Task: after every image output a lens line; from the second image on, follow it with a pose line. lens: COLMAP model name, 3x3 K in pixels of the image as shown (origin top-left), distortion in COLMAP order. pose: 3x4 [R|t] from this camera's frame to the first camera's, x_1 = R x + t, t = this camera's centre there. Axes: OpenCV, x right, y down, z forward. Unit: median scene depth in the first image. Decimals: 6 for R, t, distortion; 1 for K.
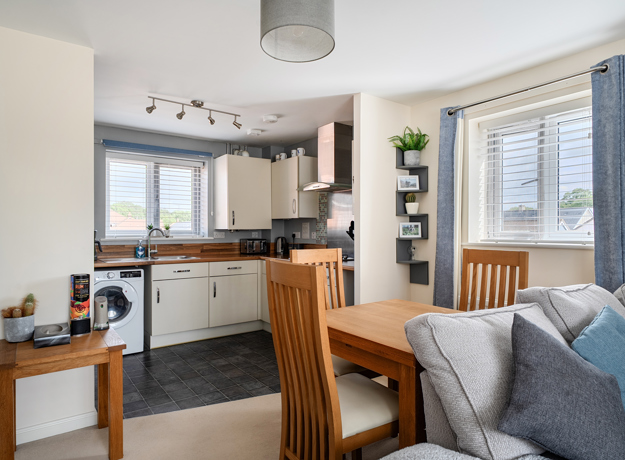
lens RADIAL K [[387.8, 0, 312.5], [0, 387.8, 230.0], [0, 0, 1]] dist [0.002293, 0.000547]
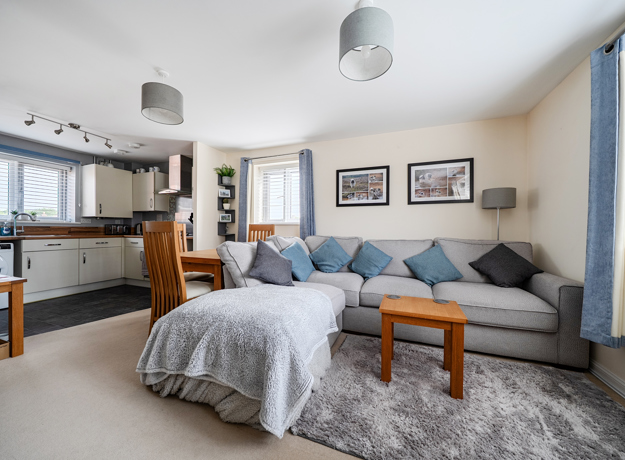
lens RADIAL K [[237.3, 0, 312.5], [0, 237.3, 230.0], [0, 0, 1]] dist [-0.007037, -0.000059]
pose [[0.840173, 0.003187, 0.542310, -0.019336], [-0.006431, 0.999971, 0.004086, 0.044906], [-0.542281, -0.006920, 0.840169, -0.188319]]
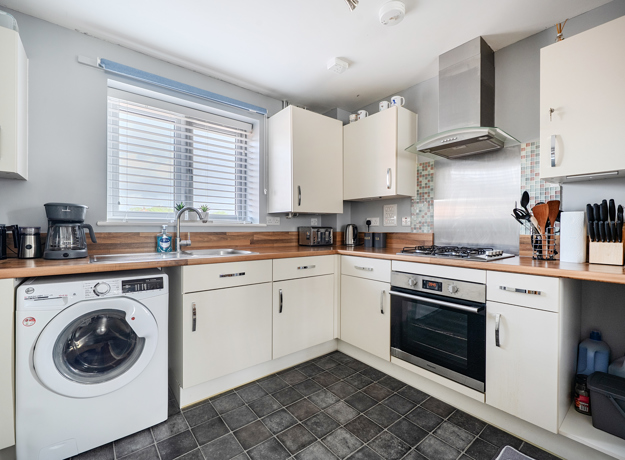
lens RADIAL K [[279.8, 0, 312.5], [0, 279.8, 230.0], [0, 0, 1]] dist [0.000320, 0.000060]
pose [[0.998926, 0.002741, 0.046248, -0.231346], [-0.003145, 0.999957, 0.008673, 0.031193], [-0.046222, -0.008809, 0.998892, 0.553720]]
